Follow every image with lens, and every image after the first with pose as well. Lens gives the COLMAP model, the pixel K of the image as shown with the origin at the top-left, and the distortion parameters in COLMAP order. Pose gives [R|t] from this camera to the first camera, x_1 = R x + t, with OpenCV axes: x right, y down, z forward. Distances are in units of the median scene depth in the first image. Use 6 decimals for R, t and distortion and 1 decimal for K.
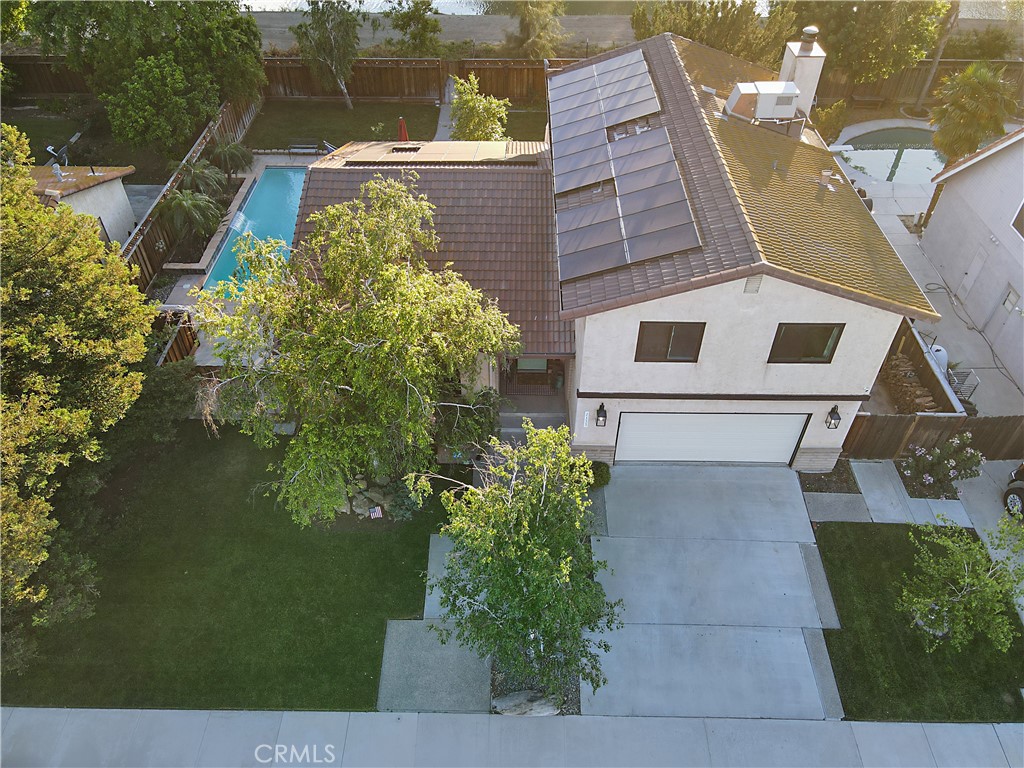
lens RADIAL K [[730.5, 0, 517.3], [0, 730.5, 383.5], [0, 0, 1]] dist [0.008827, 0.000186]
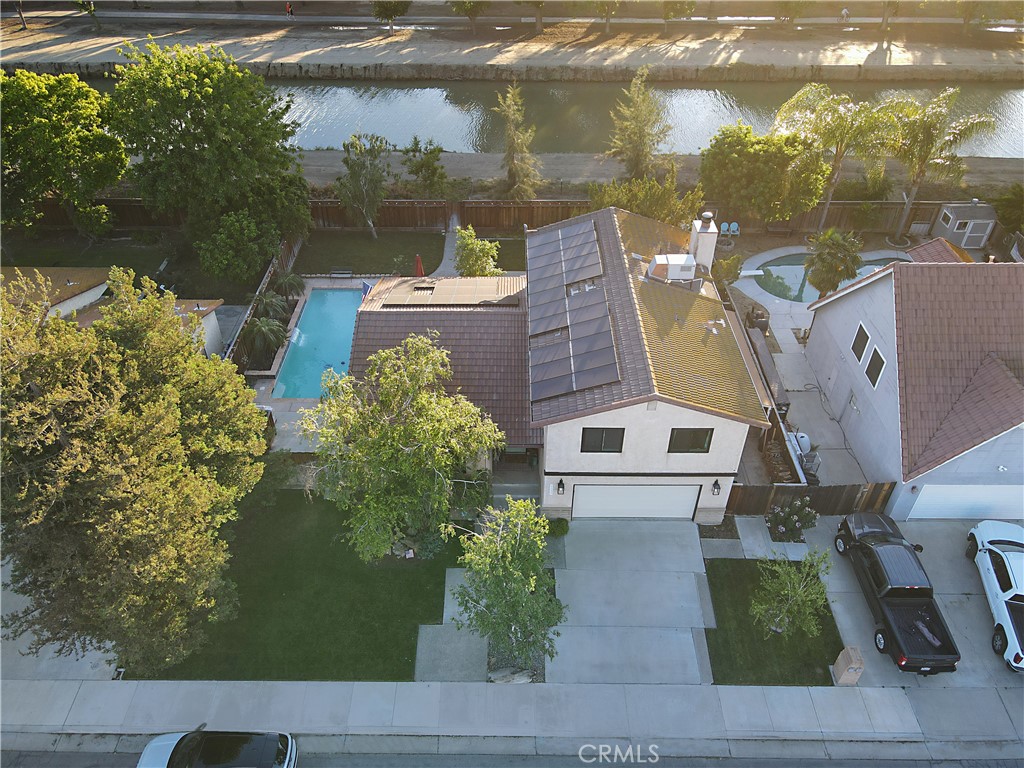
lens RADIAL K [[732.9, 0, 512.0], [0, 732.9, 384.0], [0, 0, 1]] dist [-0.001691, 0.002540]
pose [[0.999987, -0.004889, 0.001648, 0.013789], [0.004991, 0.997635, -0.068556, -0.063943], [-0.001309, 0.068563, 0.997646, -0.507990]]
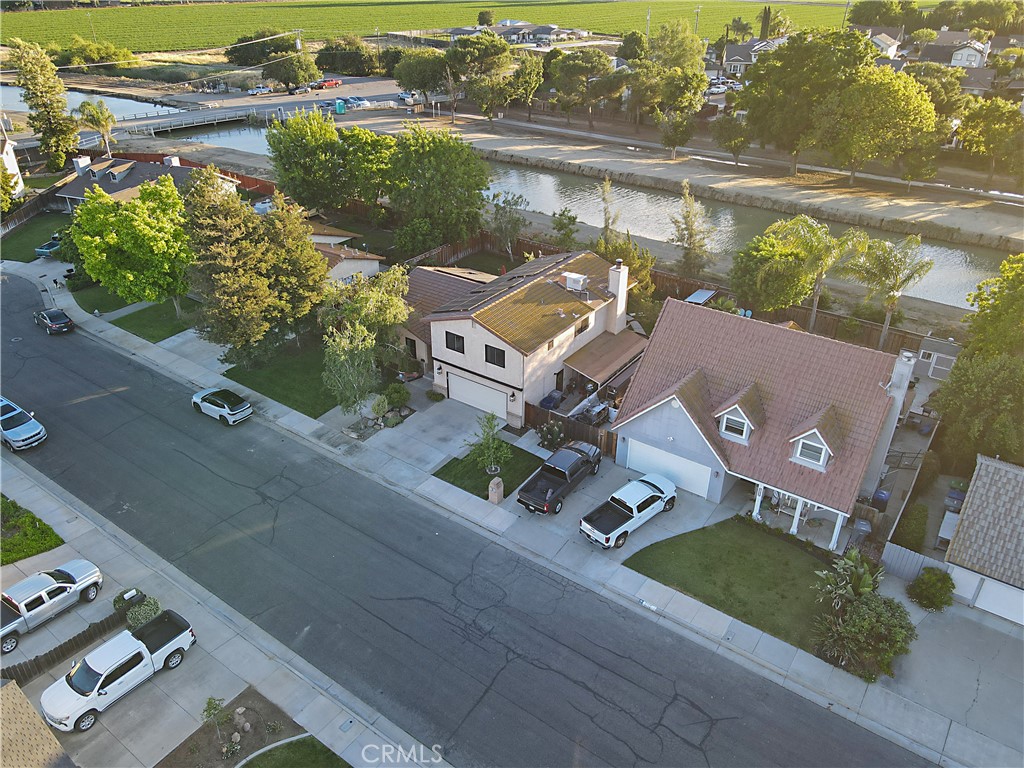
lens RADIAL K [[730.5, 0, 517.3], [0, 730.5, 383.5], [0, 0, 1]] dist [0.008827, 0.000186]
pose [[0.827780, 0.287297, -0.481914, 1.610976], [-0.391380, 0.911129, -0.129093, 0.314627], [0.401998, 0.295472, 0.866657, -1.115581]]
